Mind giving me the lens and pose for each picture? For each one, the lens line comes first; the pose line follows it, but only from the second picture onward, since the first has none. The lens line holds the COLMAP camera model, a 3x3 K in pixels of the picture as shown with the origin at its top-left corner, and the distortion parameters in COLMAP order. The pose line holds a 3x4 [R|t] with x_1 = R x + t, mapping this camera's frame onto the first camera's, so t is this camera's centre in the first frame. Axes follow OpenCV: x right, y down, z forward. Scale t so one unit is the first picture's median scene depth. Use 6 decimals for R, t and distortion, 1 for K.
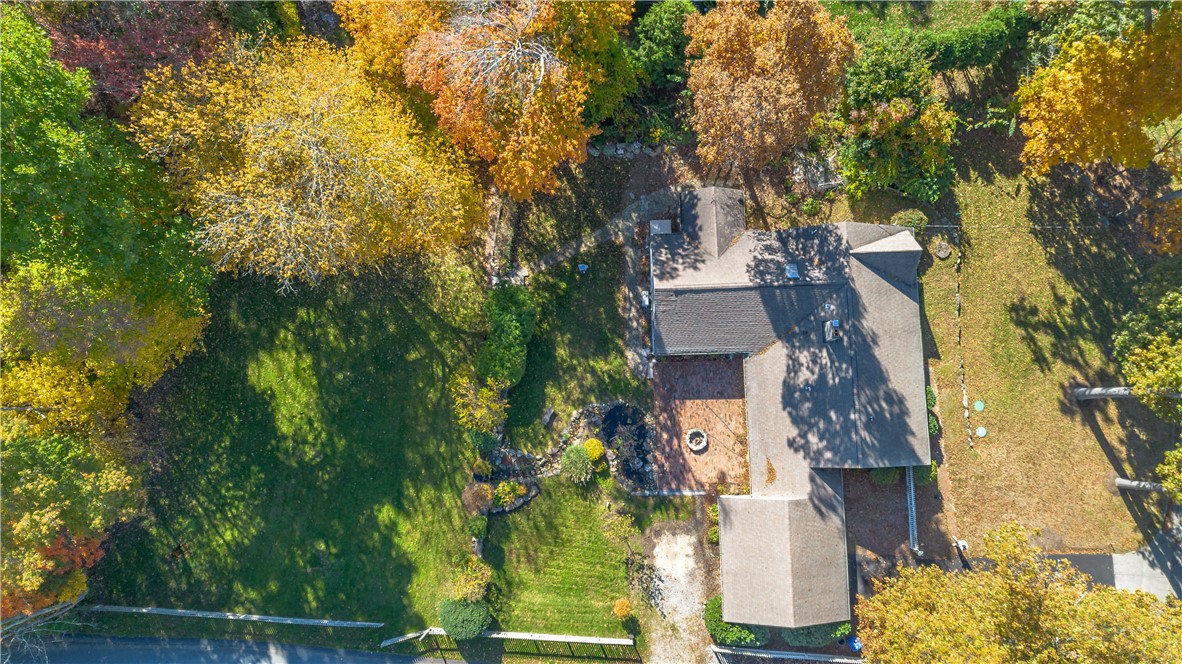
lens RADIAL K [[845.3, 0, 594.6], [0, 845.3, 335.0], [0, 0, 1]] dist [0.071720, -0.070033]
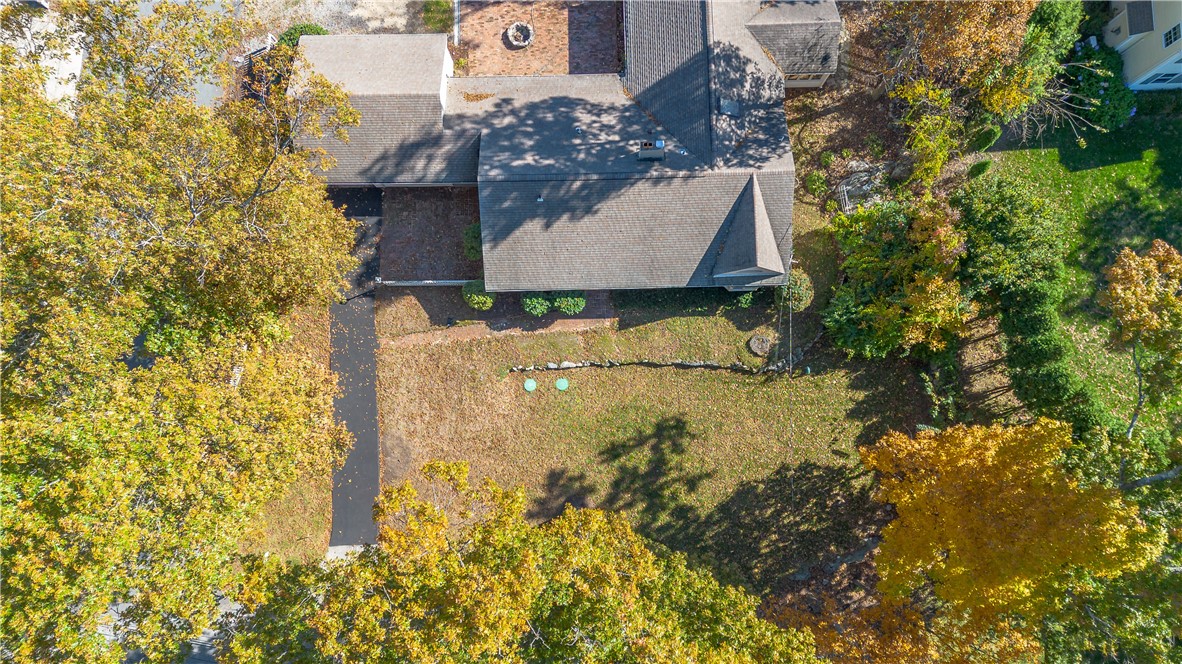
lens RADIAL K [[845.3, 0, 594.6], [0, 845.3, 335.0], [0, 0, 1]] dist [0.071720, -0.070033]
pose [[-0.004247, 0.995478, -0.094897, 0.484455], [-0.989510, 0.009520, 0.144150, -0.064764], [0.144402, 0.094514, 0.984995, 0.216084]]
